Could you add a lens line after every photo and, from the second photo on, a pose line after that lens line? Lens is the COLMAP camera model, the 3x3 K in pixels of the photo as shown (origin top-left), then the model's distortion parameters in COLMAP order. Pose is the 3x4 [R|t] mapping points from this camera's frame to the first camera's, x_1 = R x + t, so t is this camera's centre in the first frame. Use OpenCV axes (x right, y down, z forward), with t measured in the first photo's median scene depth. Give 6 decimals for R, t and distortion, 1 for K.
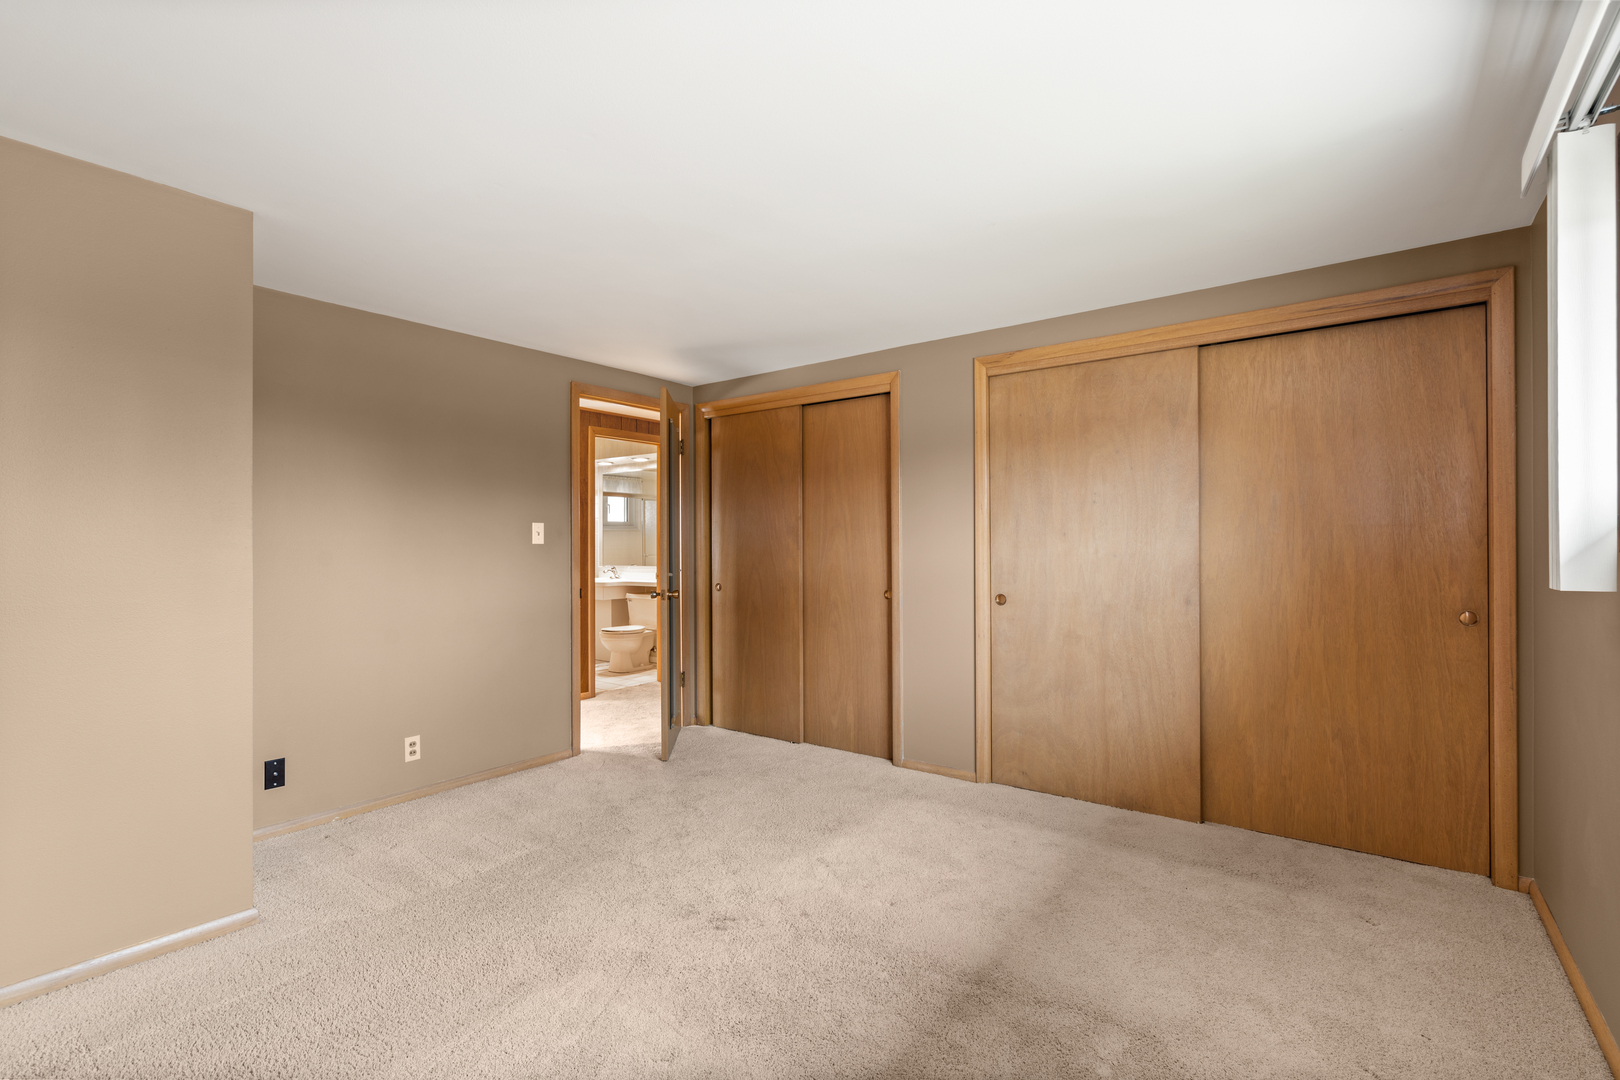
lens RADIAL K [[736.2, 0, 809.4], [0, 736.2, 541.5], [0, 0, 1]] dist [-0.004014, 0.000806]
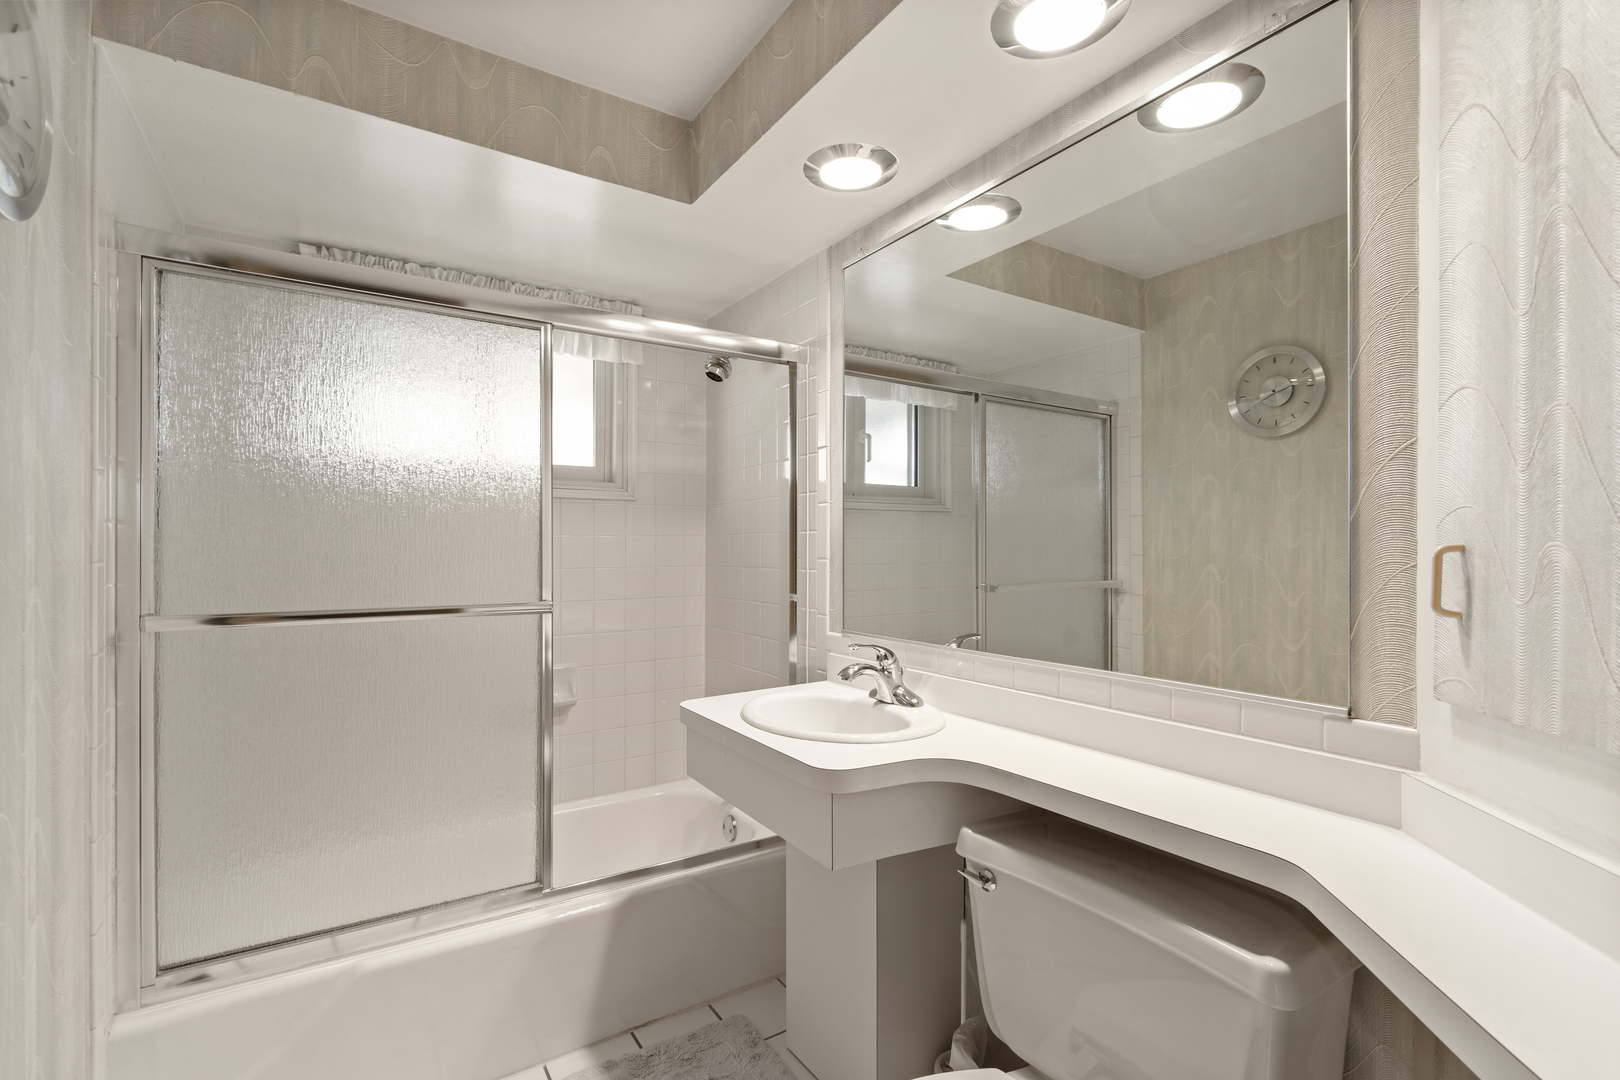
lens RADIAL K [[736.2, 0, 809.1], [0, 736.2, 546.5], [0, 0, 1]] dist [-0.004014, 0.000806]
pose [[0.941845, 0.002855, -0.336035, -0.195622], [-0.003288, 0.999994, -0.000721, 0.003644], [0.336031, 0.001784, 0.941849, 0.717843]]
